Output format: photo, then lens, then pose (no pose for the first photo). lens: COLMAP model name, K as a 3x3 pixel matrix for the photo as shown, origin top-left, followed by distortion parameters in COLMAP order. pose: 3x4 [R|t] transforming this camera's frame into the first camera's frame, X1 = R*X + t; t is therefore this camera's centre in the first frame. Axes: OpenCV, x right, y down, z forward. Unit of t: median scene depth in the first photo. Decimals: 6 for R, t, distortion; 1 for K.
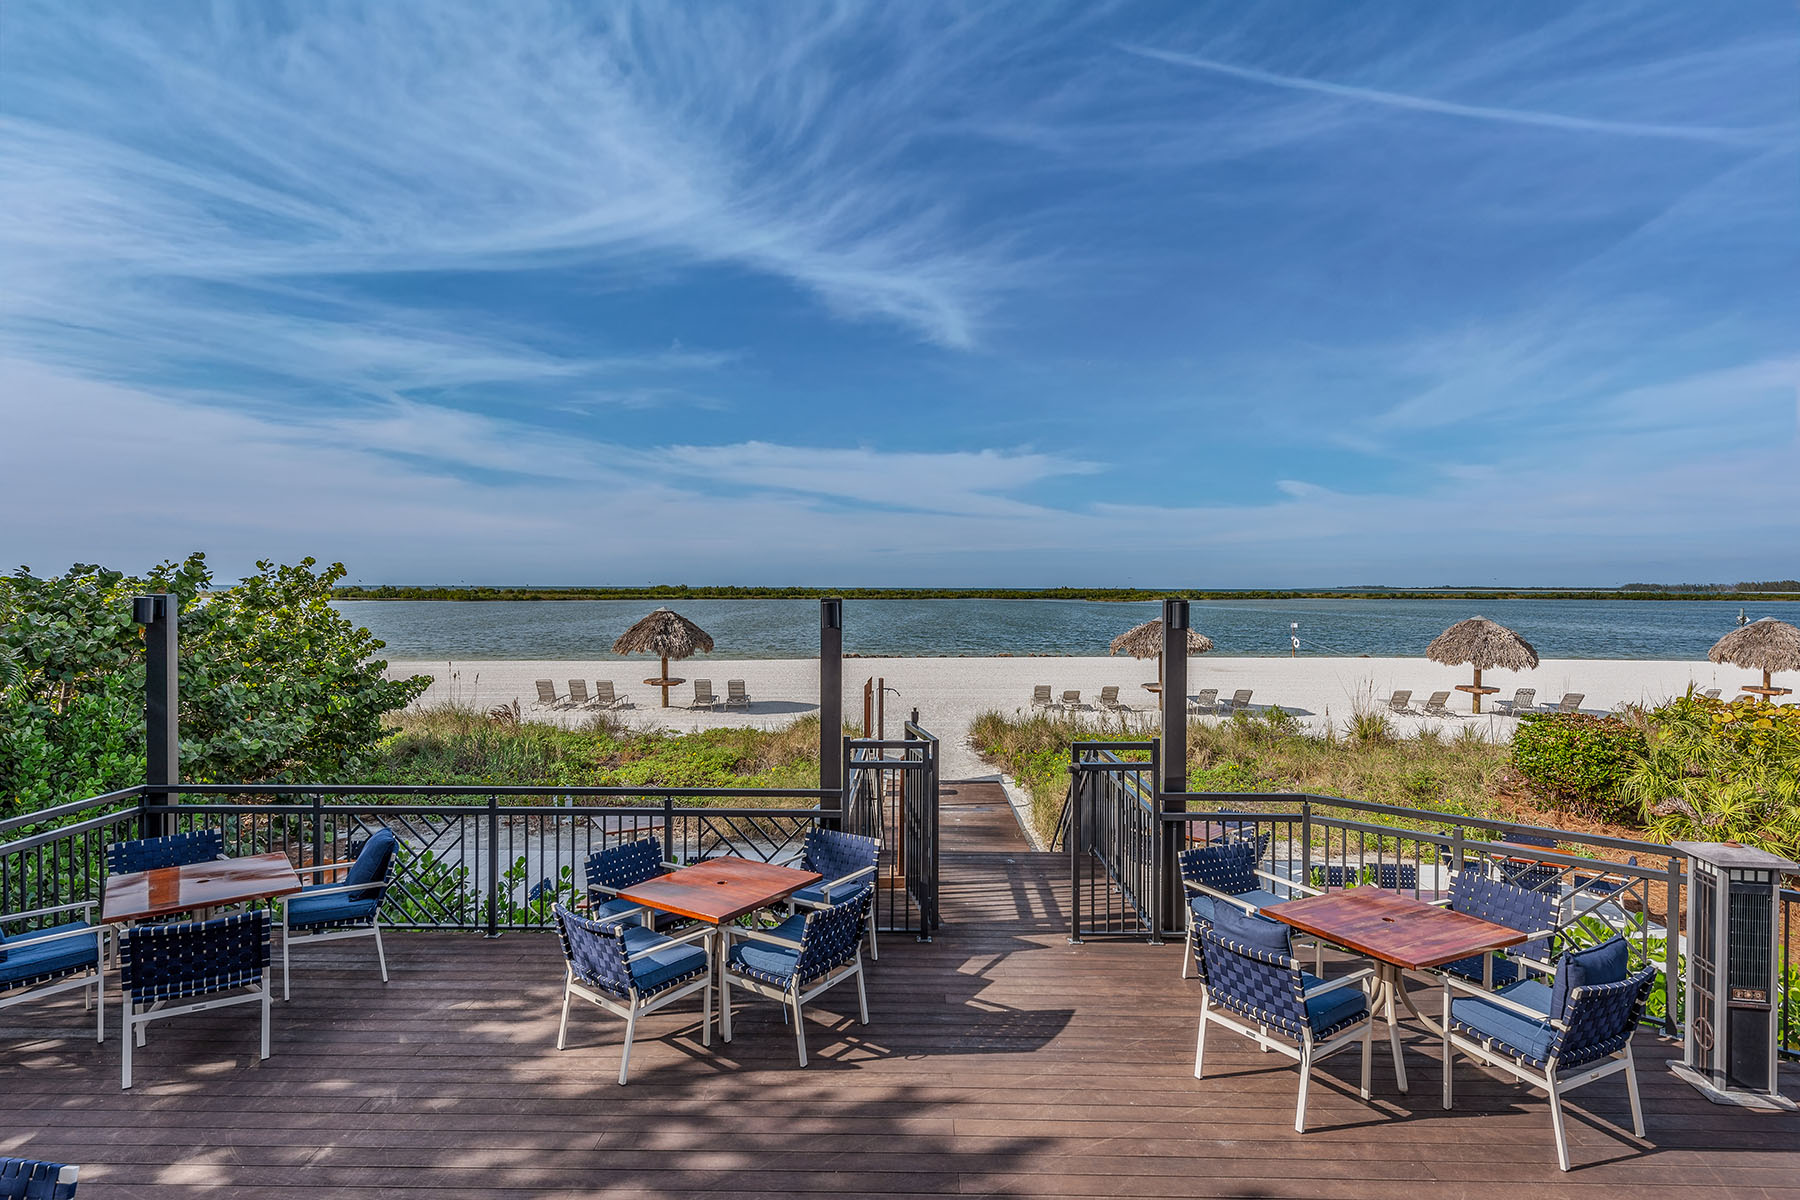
lens RADIAL K [[966.0, 0, 902.9], [0, 966.0, 596.9], [0, 0, 1]] dist [0.001999, 0.000416]
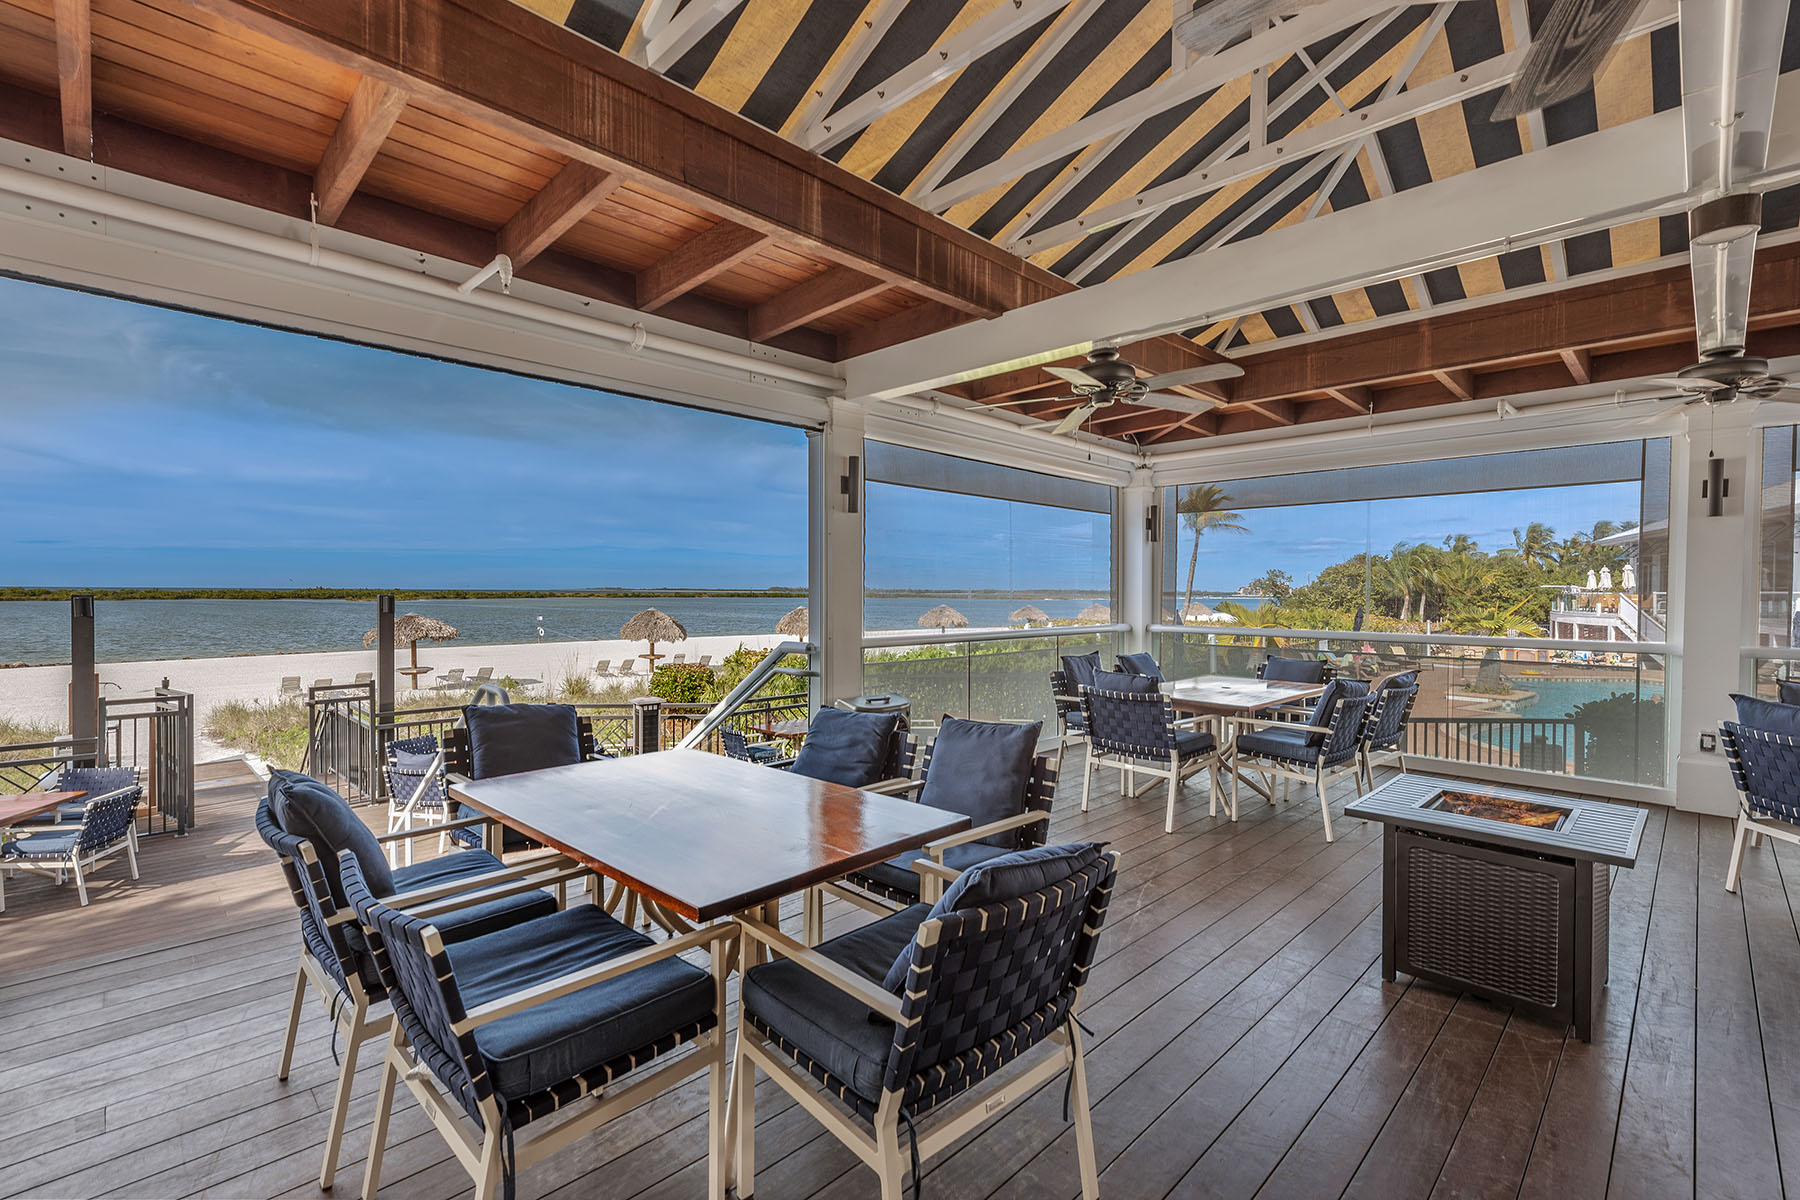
lens RADIAL K [[794.6, 0, 906.9], [0, 794.6, 600.0], [0, 0, 1]] dist [0.001719, -0.000933]
pose [[0.696000, -0.005692, 0.718019, -0.052356], [0.002574, 0.999982, 0.005433, 0.004238], [-0.718037, -0.001933, 0.696002, -0.415365]]
